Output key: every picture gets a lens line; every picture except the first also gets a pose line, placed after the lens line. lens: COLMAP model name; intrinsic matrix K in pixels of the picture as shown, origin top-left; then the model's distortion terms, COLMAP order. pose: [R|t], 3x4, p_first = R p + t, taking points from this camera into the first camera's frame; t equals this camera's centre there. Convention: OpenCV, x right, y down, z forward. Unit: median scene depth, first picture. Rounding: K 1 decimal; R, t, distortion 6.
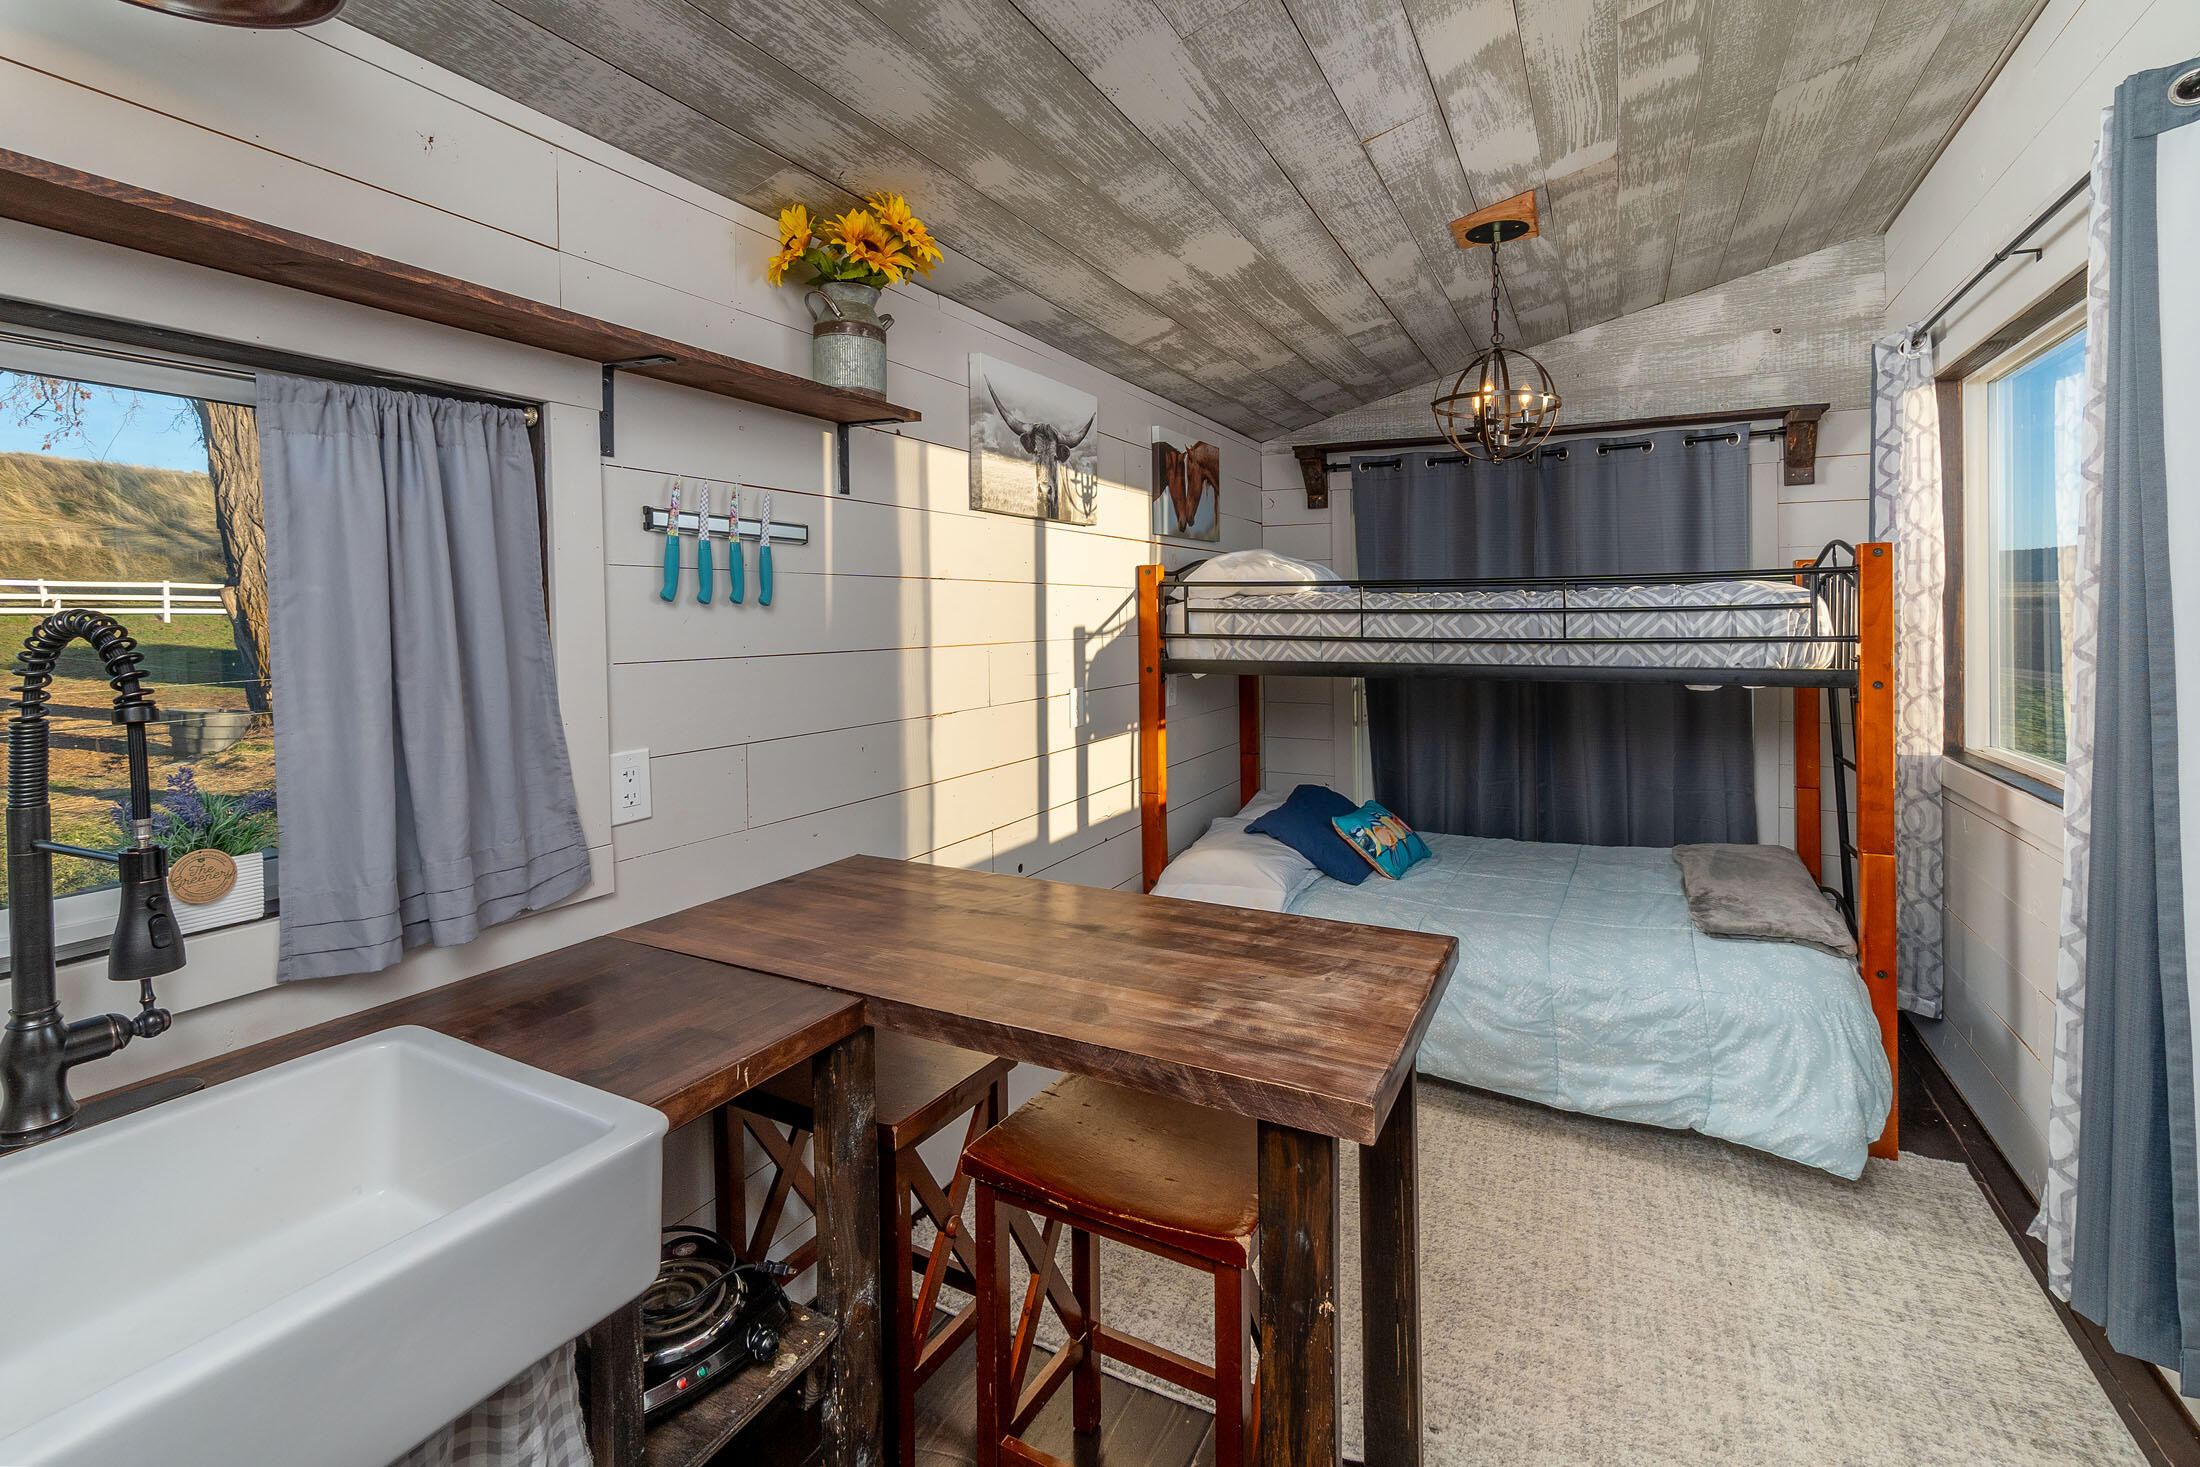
lens RADIAL K [[956.5, 0, 1020.9], [0, 956.5, 624.4], [0, 0, 1]] dist [-0.007948, 0.002825]
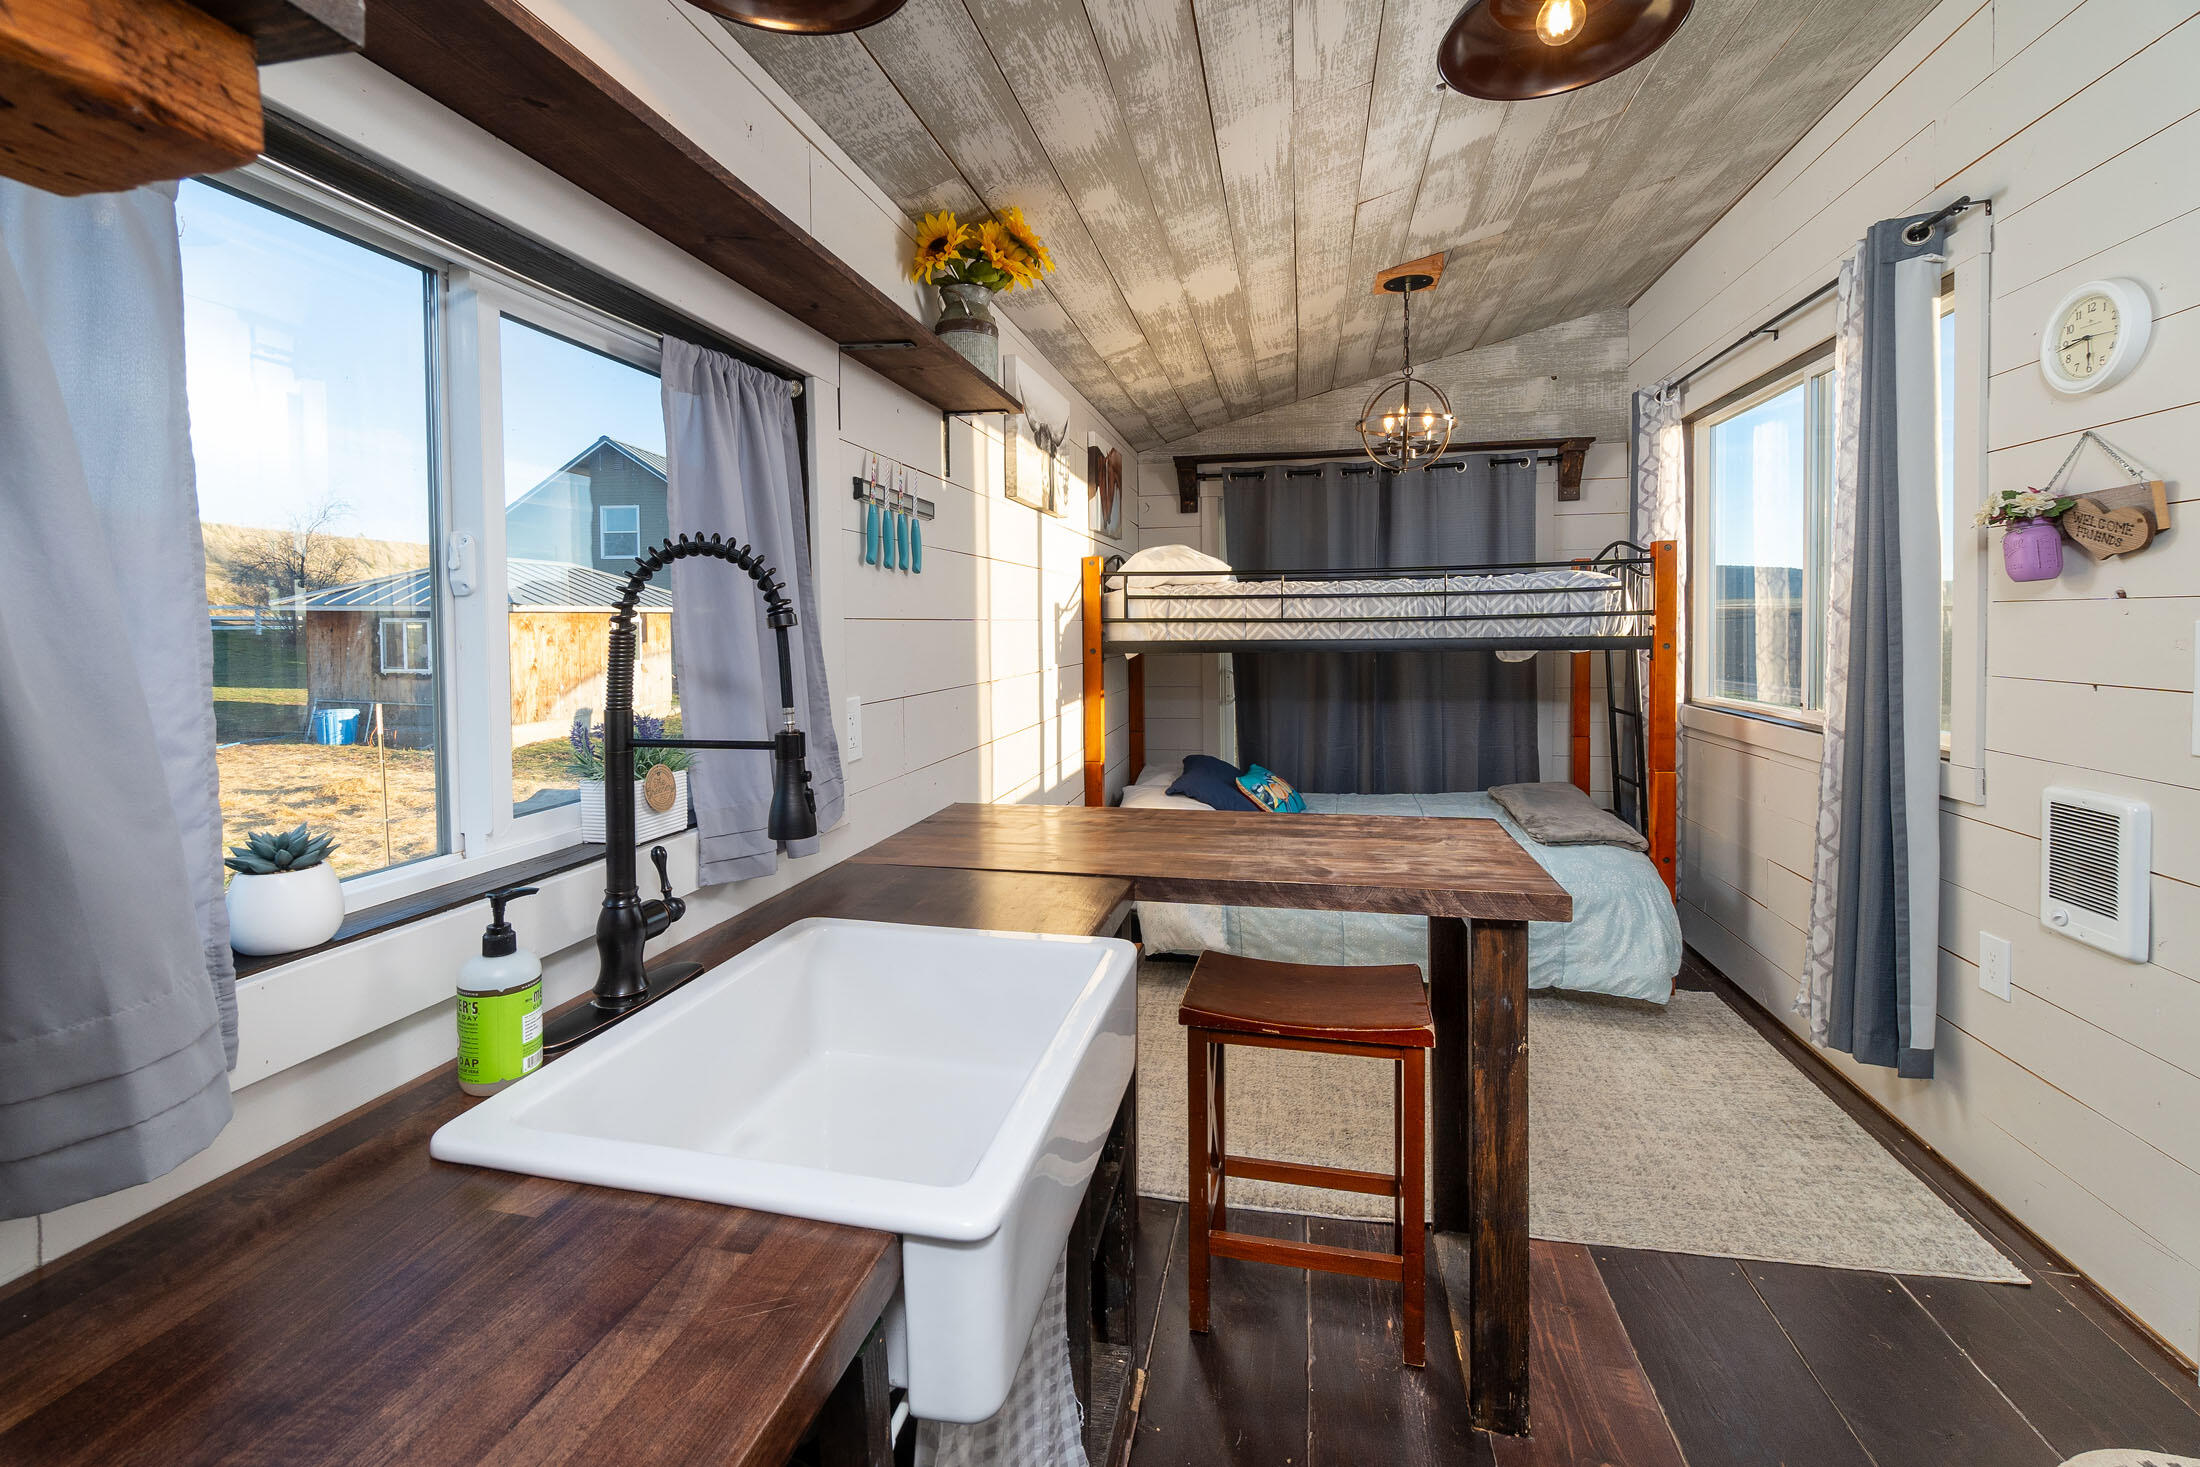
lens RADIAL K [[956.5, 0, 1013.3], [0, 956.5, 654.8], [0, 0, 1]] dist [-0.007948, 0.002825]
pose [[0.968681, -0.013261, 0.247956, -0.321024], [0.008465, 0.999756, 0.020395, 0.039465], [-0.248166, -0.017658, 0.968557, -0.076564]]
